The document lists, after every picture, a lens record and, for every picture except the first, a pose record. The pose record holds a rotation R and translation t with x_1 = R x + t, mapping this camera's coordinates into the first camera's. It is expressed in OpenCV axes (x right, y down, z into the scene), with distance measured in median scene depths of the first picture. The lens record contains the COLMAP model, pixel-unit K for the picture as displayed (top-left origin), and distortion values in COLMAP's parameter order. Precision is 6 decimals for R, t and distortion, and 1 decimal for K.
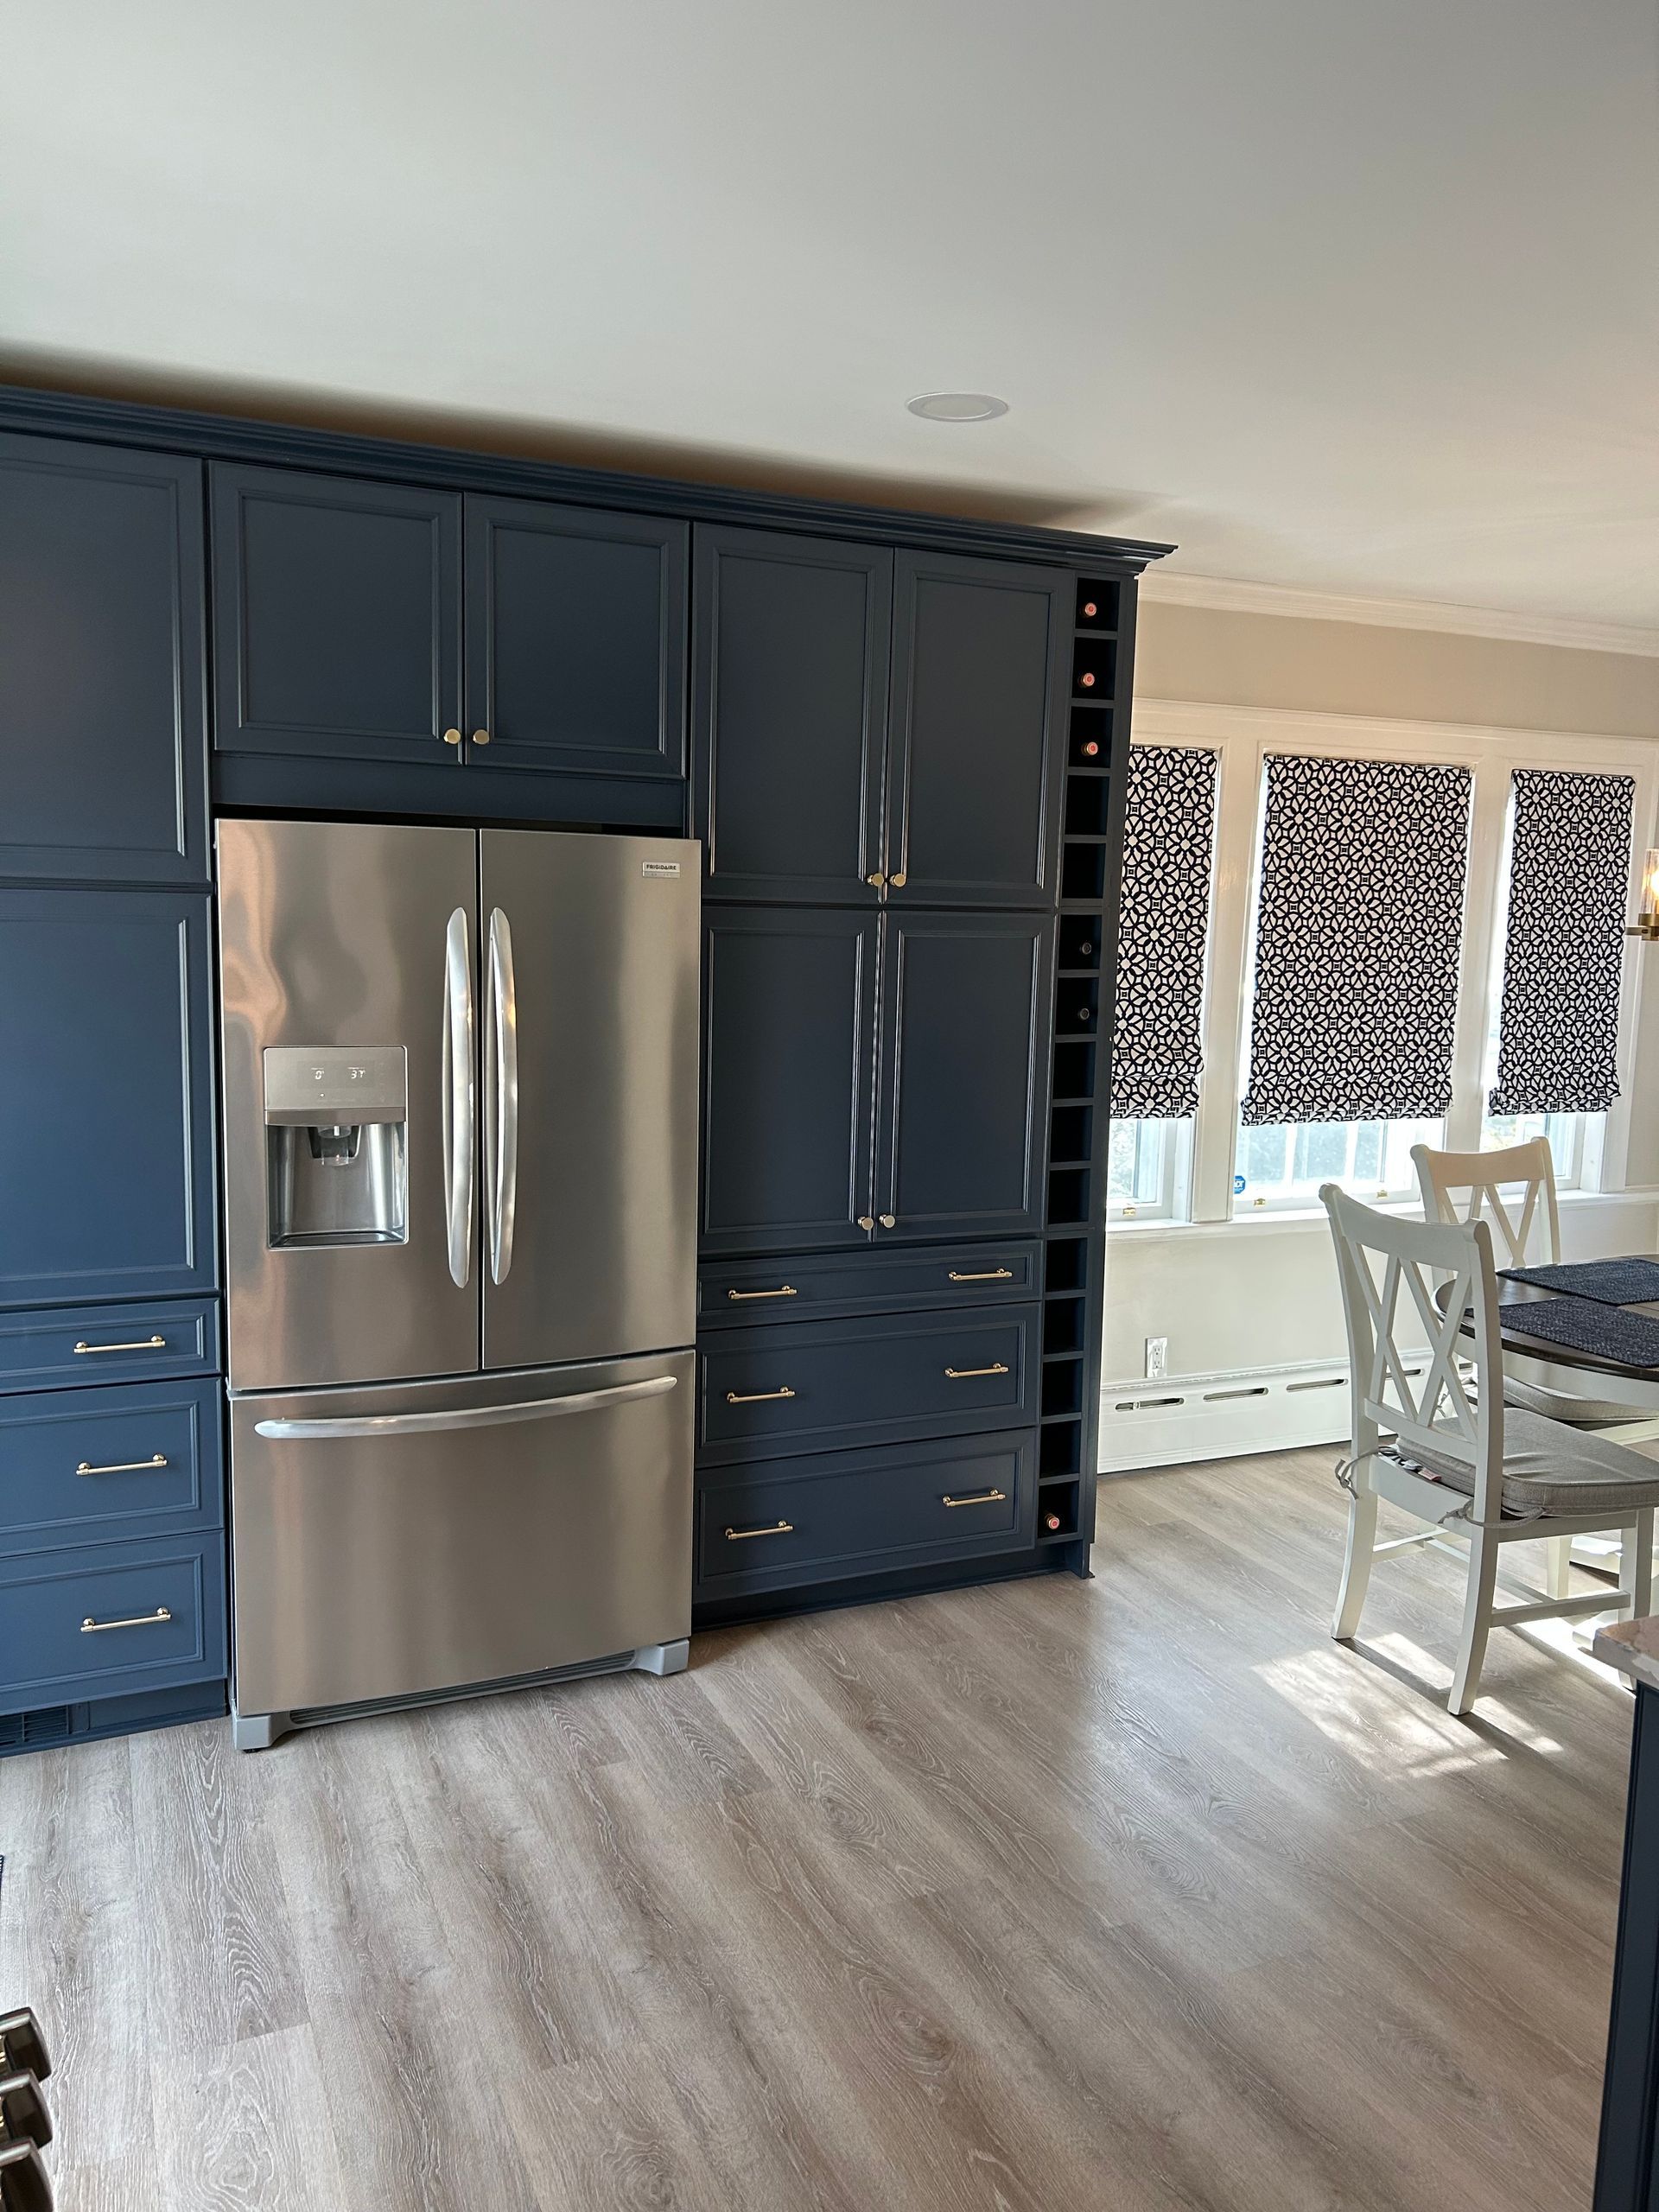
lens RADIAL K [[1665.2, 0, 830.7], [0, 1665.2, 1102.6], [0, 0, 1]] dist [-0.003406, -0.004338]
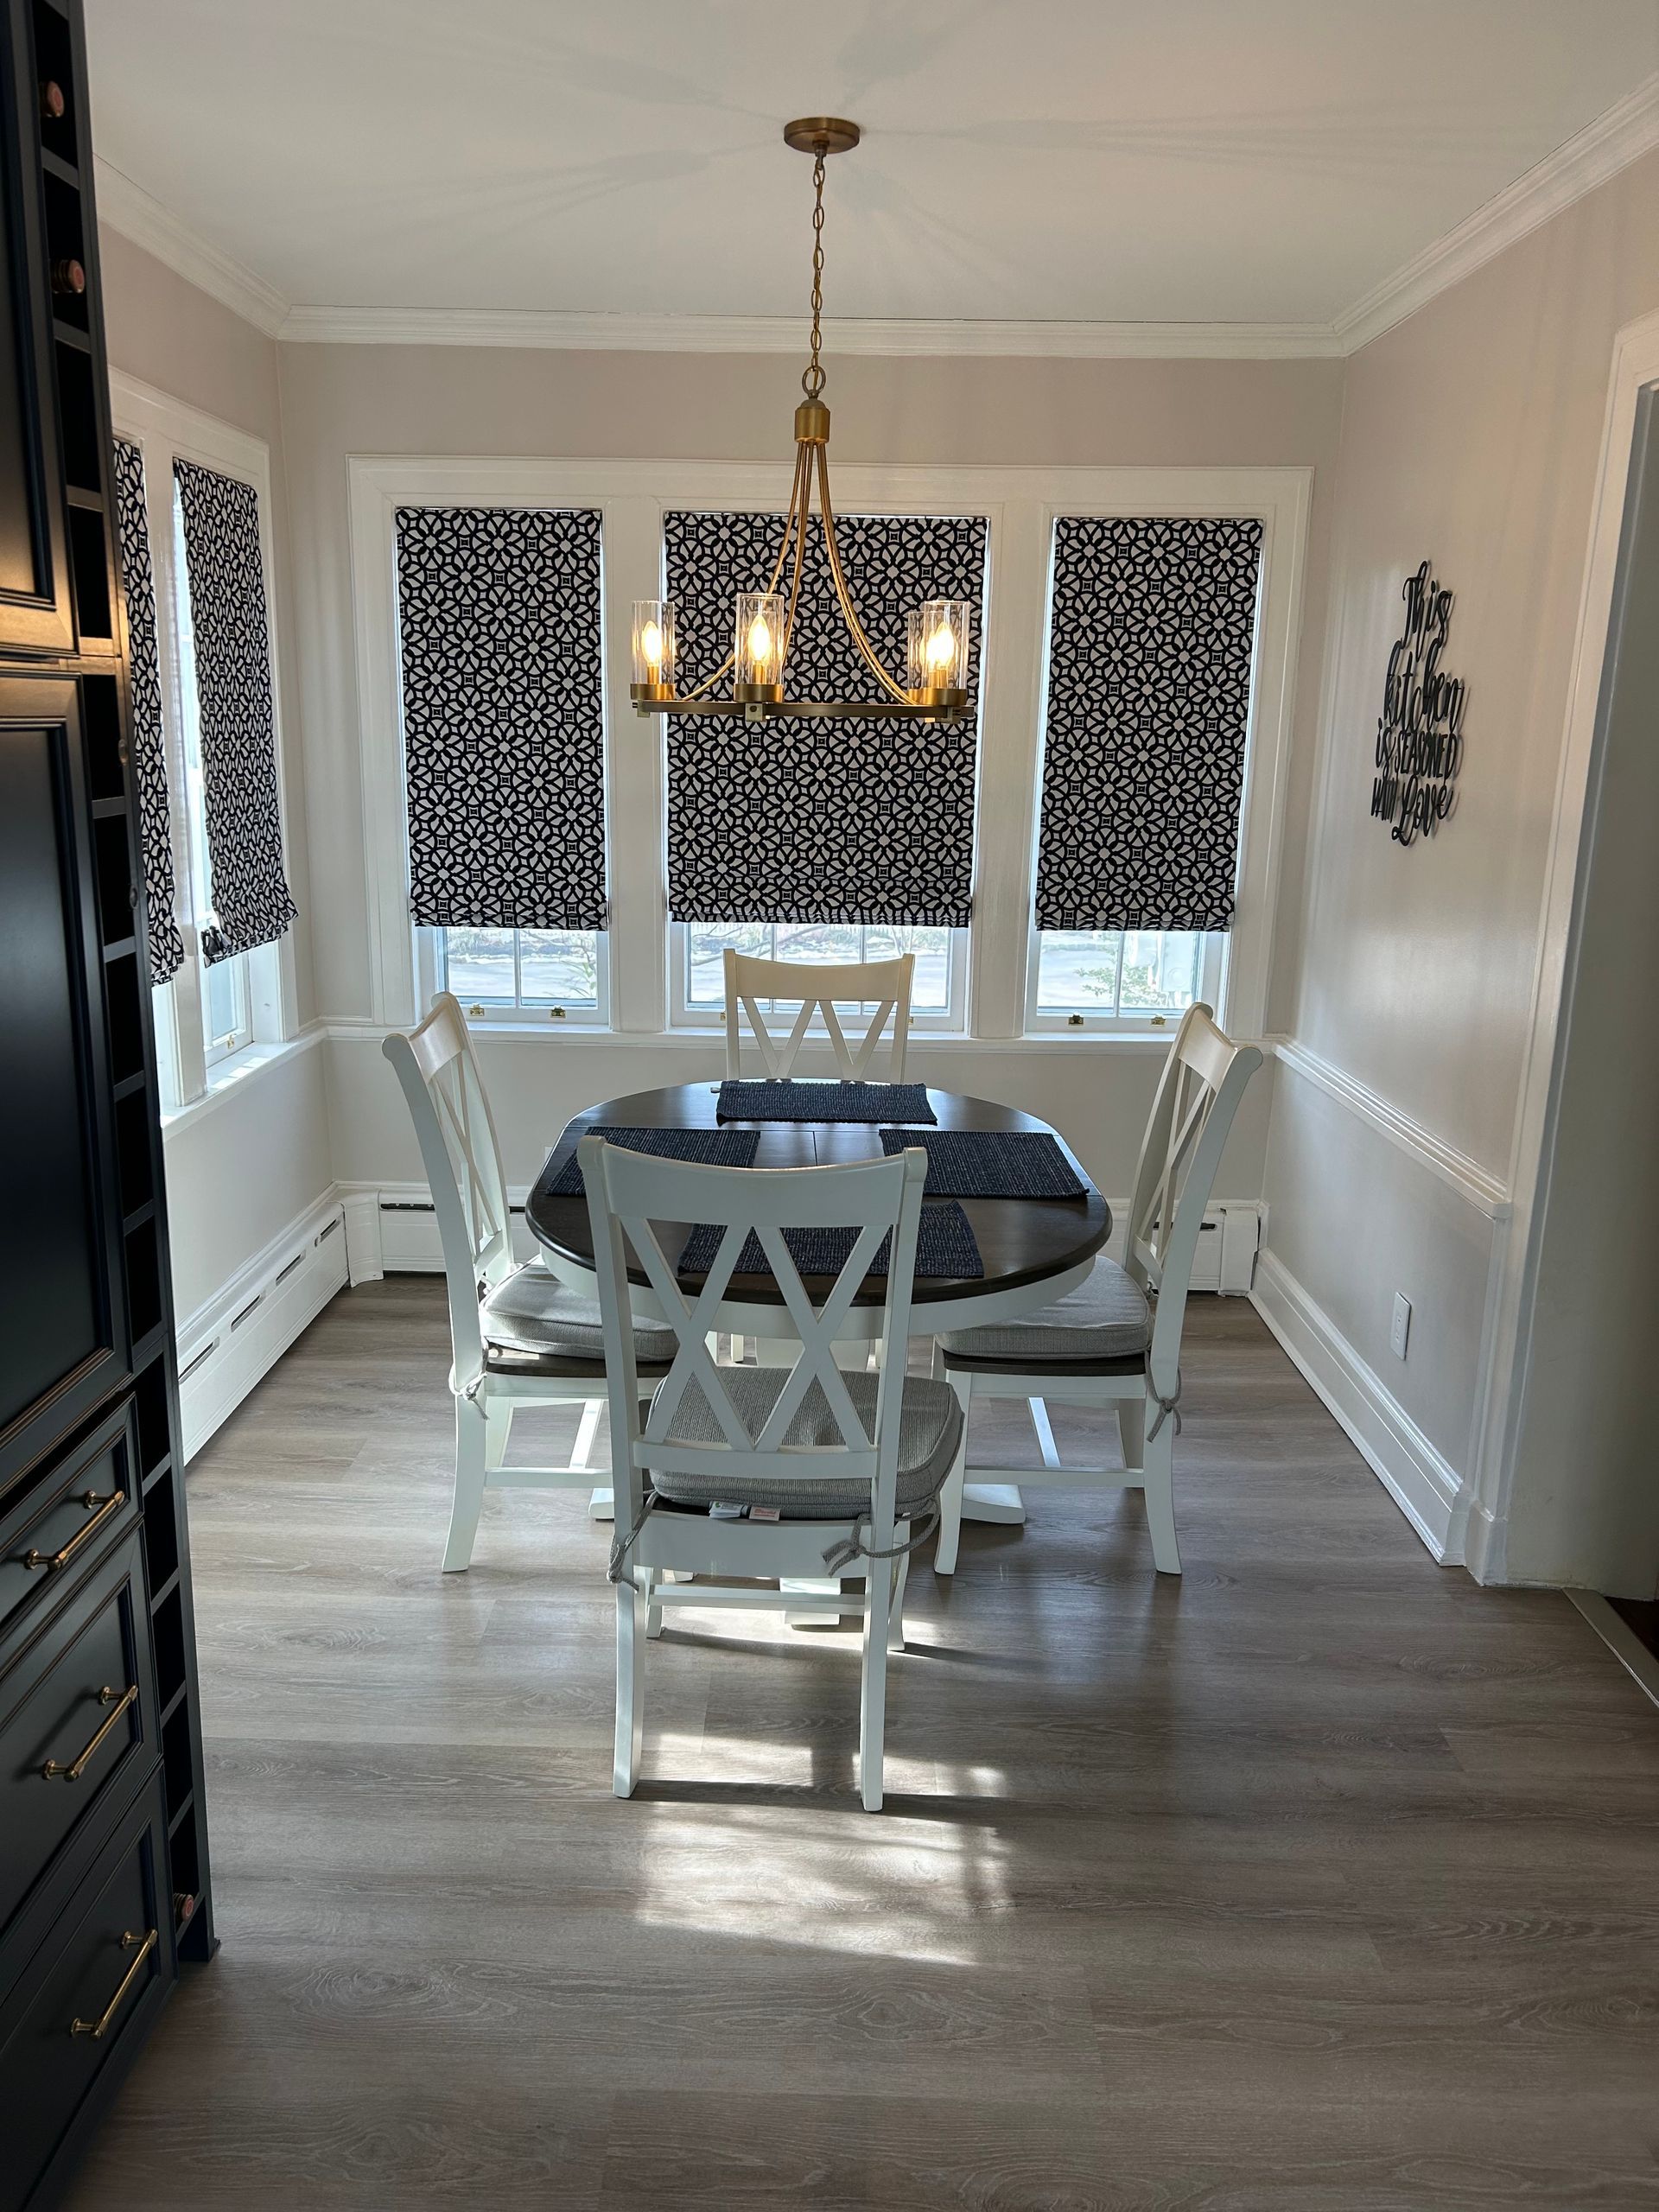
lens RADIAL K [[1665.2, 0, 821.3], [0, 1665.2, 1111.8], [0, 0, 1]] dist [-0.003406, -0.004338]
pose [[0.429393, -0.228185, 0.873816, -0.224934], [0.111461, 0.973547, 0.199456, -0.092596], [-0.896213, 0.011752, 0.443468, 0.690008]]
